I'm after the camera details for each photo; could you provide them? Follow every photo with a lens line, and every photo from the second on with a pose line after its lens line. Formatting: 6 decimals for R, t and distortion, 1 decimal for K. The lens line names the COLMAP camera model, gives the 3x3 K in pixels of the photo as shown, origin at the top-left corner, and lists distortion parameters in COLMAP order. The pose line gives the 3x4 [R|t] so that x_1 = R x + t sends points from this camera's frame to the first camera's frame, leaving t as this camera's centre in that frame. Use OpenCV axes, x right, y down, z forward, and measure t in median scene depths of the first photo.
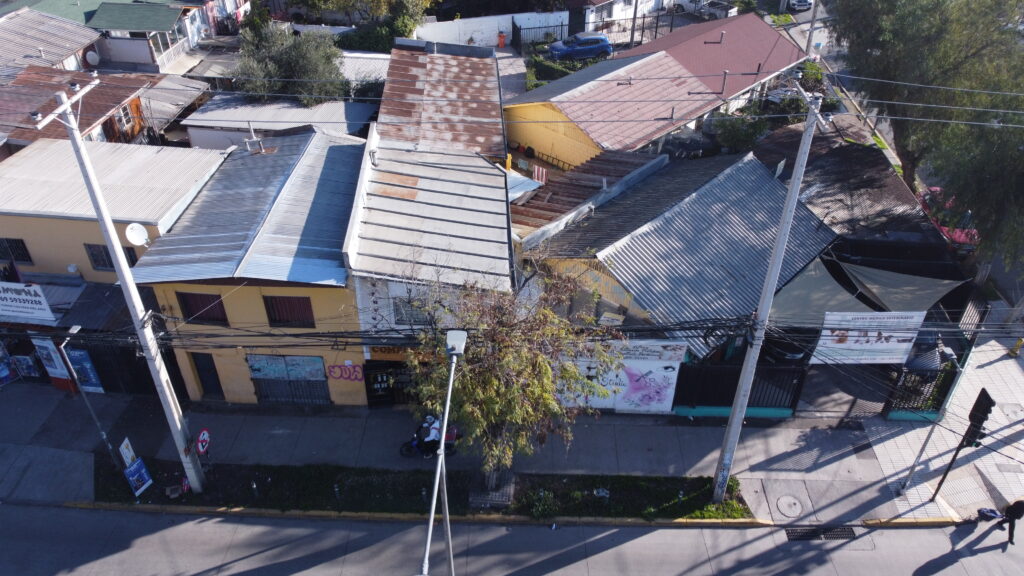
lens RADIAL K [[730.6, 0, 517.8], [0, 730.6, 287.7], [0, 0, 1]] dist [0.005561, 0.000115]
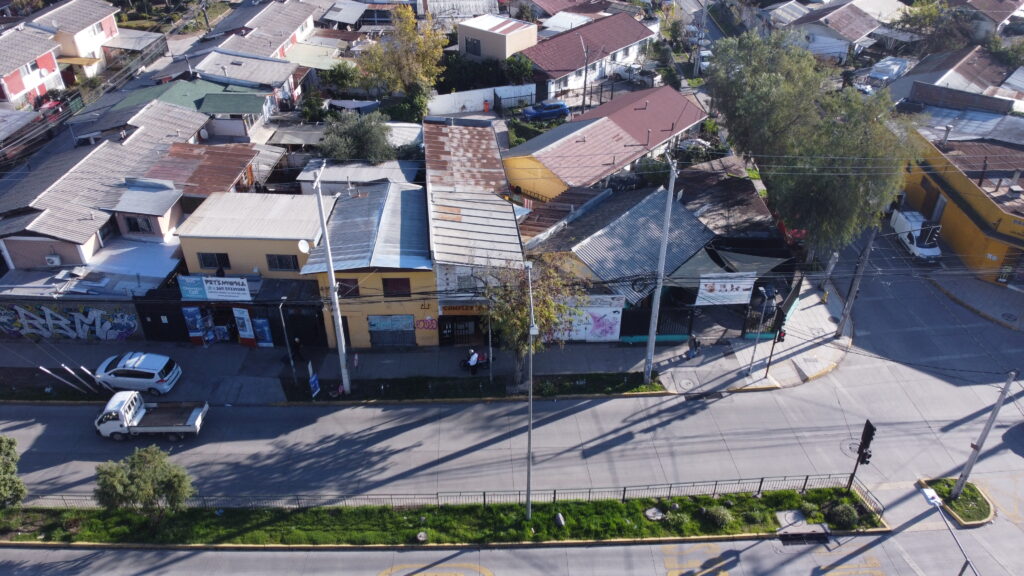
lens RADIAL K [[730.6, 0, 509.3], [0, 730.6, 288.1], [0, 0, 1]] dist [0.005561, 0.000115]
pose [[0.998170, -0.039935, 0.045417, -0.111865], [0.041909, 0.998180, -0.043366, 0.107770], [-0.043602, 0.045190, 0.998026, -0.657843]]
